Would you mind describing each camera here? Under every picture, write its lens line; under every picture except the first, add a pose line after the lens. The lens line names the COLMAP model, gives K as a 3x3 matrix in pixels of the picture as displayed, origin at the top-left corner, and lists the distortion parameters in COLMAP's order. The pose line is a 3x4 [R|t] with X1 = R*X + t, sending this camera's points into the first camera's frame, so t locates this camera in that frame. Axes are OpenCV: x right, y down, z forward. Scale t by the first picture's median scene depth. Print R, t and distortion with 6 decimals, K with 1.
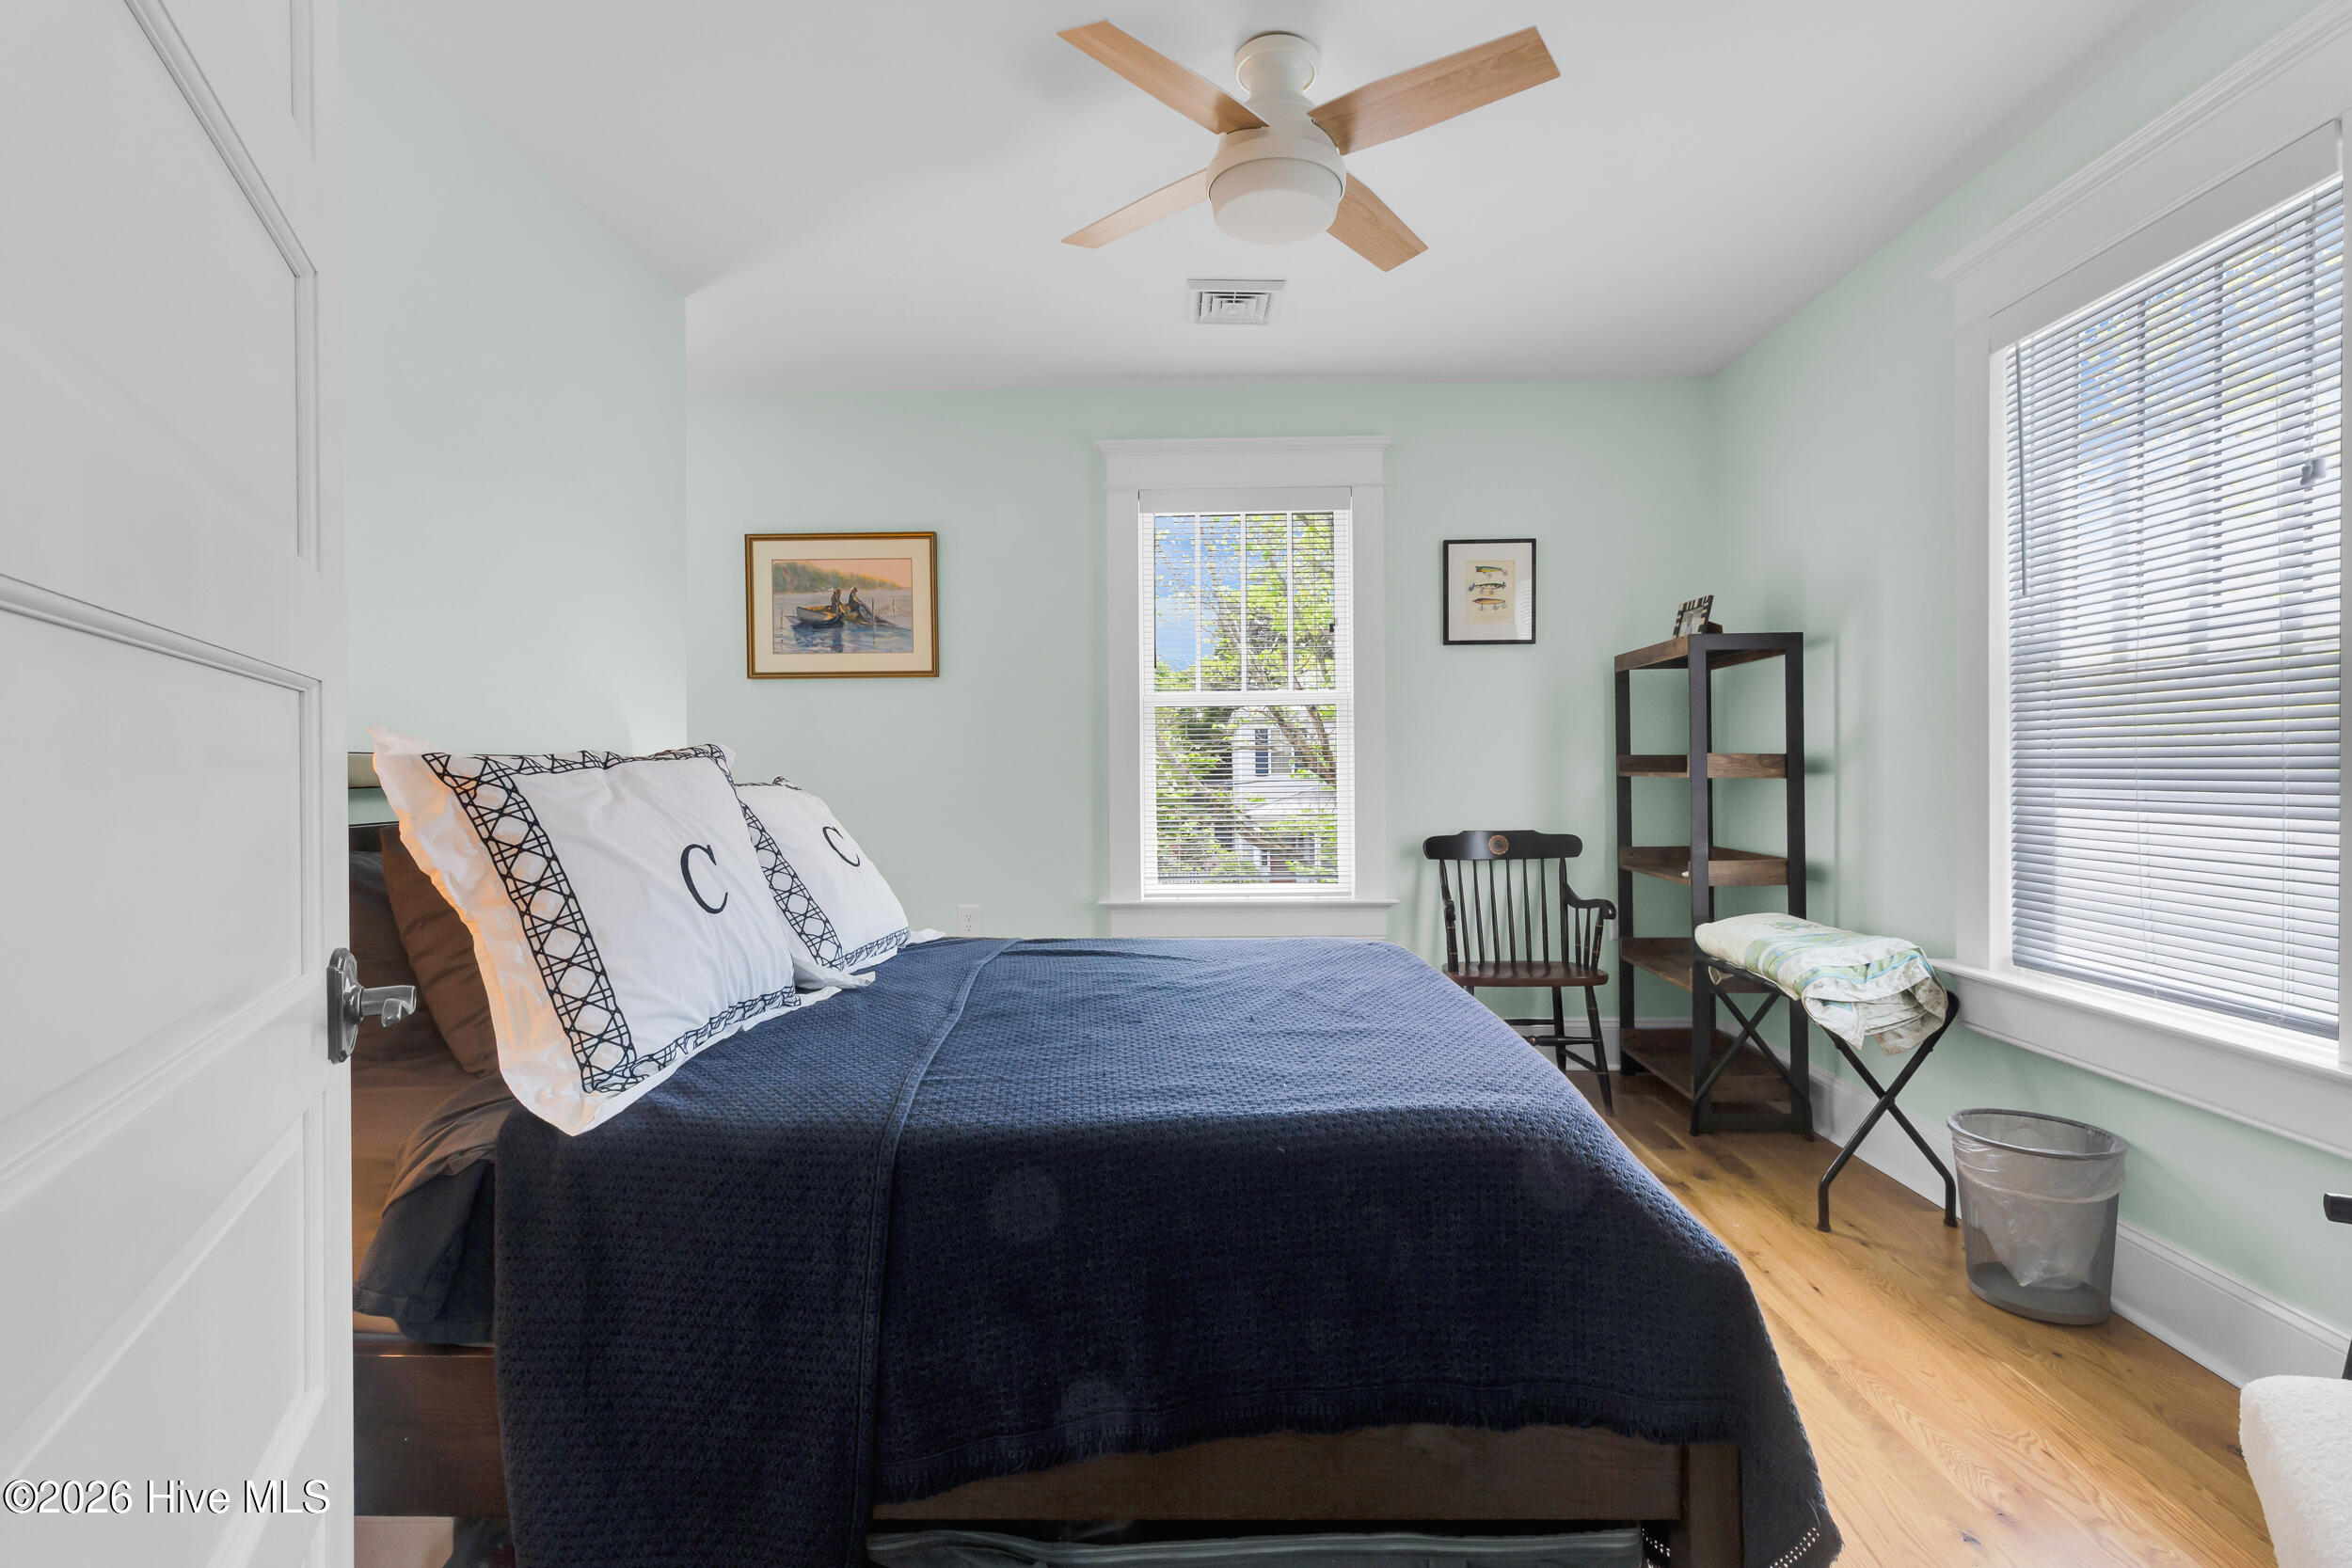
lens RADIAL K [[1094.0, 0, 1186.7], [0, 1094.0, 770.6], [0, 0, 1]] dist [0.003556, 0.001901]
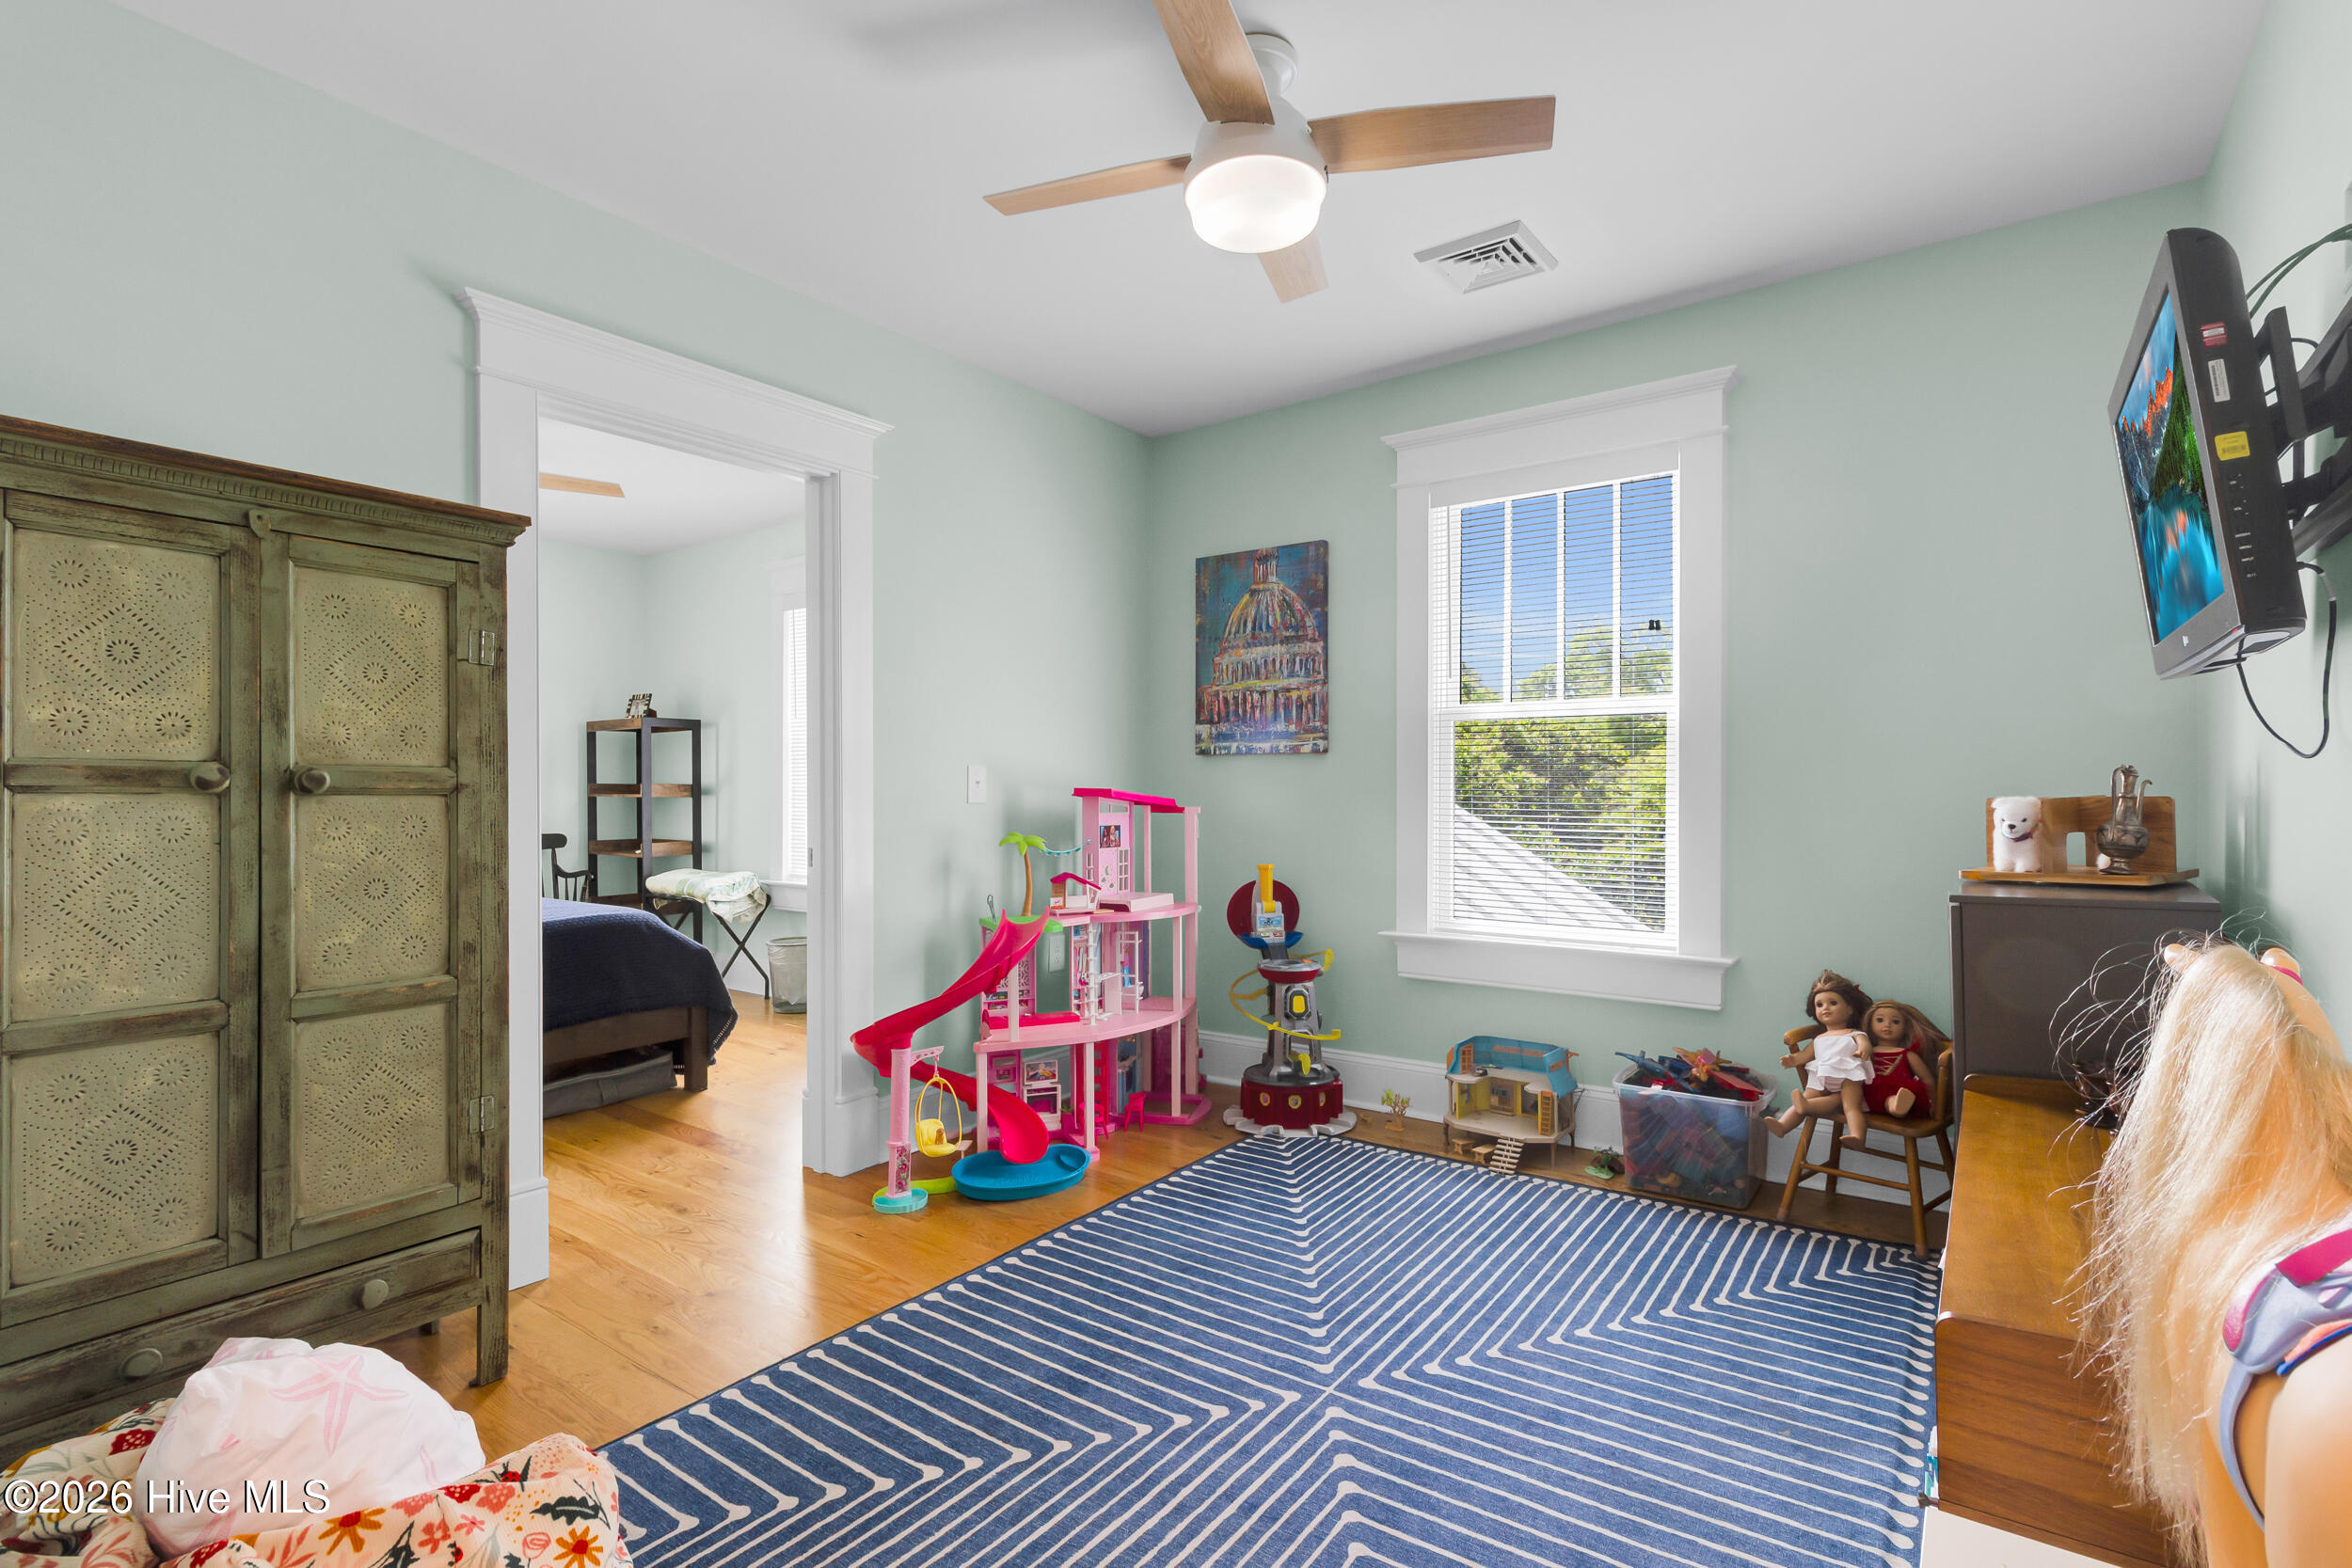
lens RADIAL K [[1094.0, 0, 1183.5], [0, 1094.0, 787.9], [0, 0, 1]] dist [0.003556, 0.001901]
pose [[0.567074, 0.007698, 0.823631, -0.514879], [-0.002322, 0.999967, -0.007747, 0.003288], [-0.823664, 0.002481, 0.567073, -0.749153]]
